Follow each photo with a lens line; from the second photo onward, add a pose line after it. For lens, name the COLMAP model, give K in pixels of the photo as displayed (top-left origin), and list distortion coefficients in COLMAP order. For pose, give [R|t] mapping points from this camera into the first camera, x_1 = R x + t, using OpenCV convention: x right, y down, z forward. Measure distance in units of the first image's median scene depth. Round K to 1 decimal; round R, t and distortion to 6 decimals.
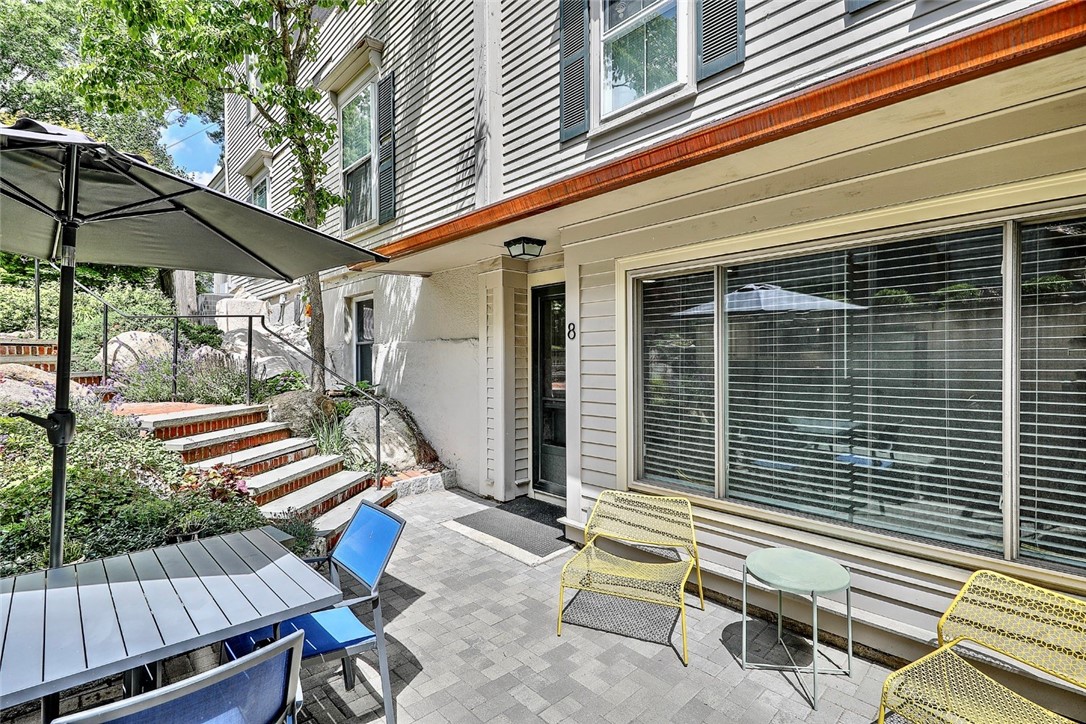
lens RADIAL K [[496.1, 0, 543.0], [0, 496.1, 362.0], [0, 0, 1]] dist [0.014387, -0.006465]
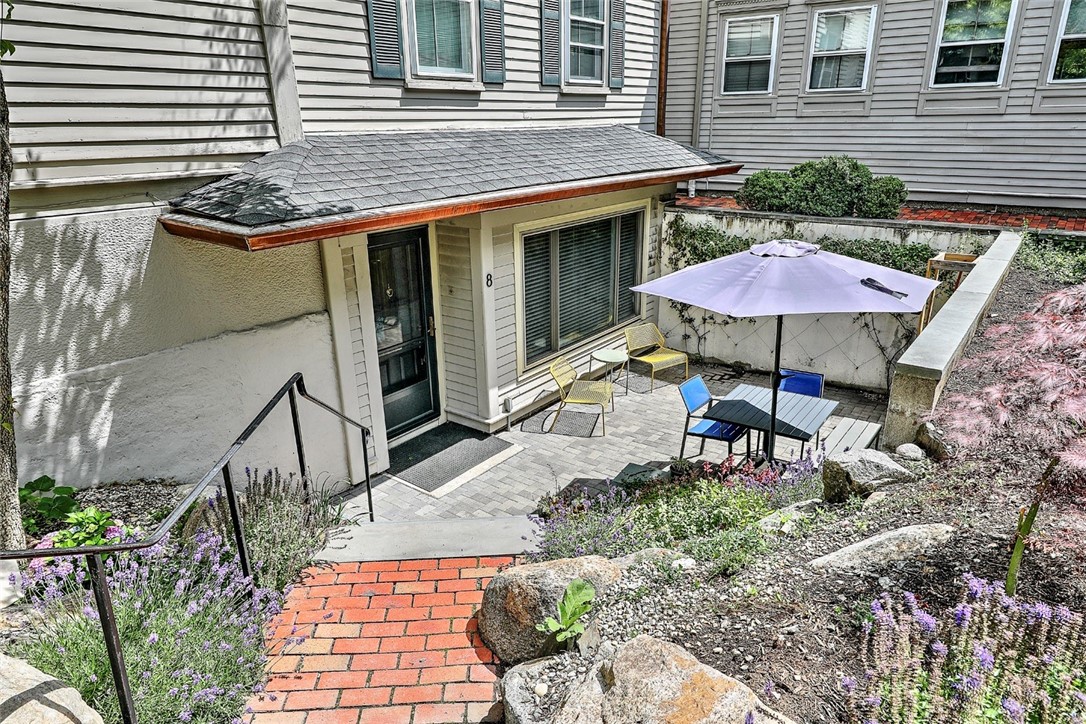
lens RADIAL K [[682.5, 0, 549.4], [0, 682.5, 363.4], [0, 0, 1]] dist [0.014210, 0.001726]
pose [[-0.162192, -0.325394, 0.931564, -1.475254], [0.026065, 0.942322, 0.333690, -0.391201], [-0.986415, 0.078403, -0.144355, 0.991490]]
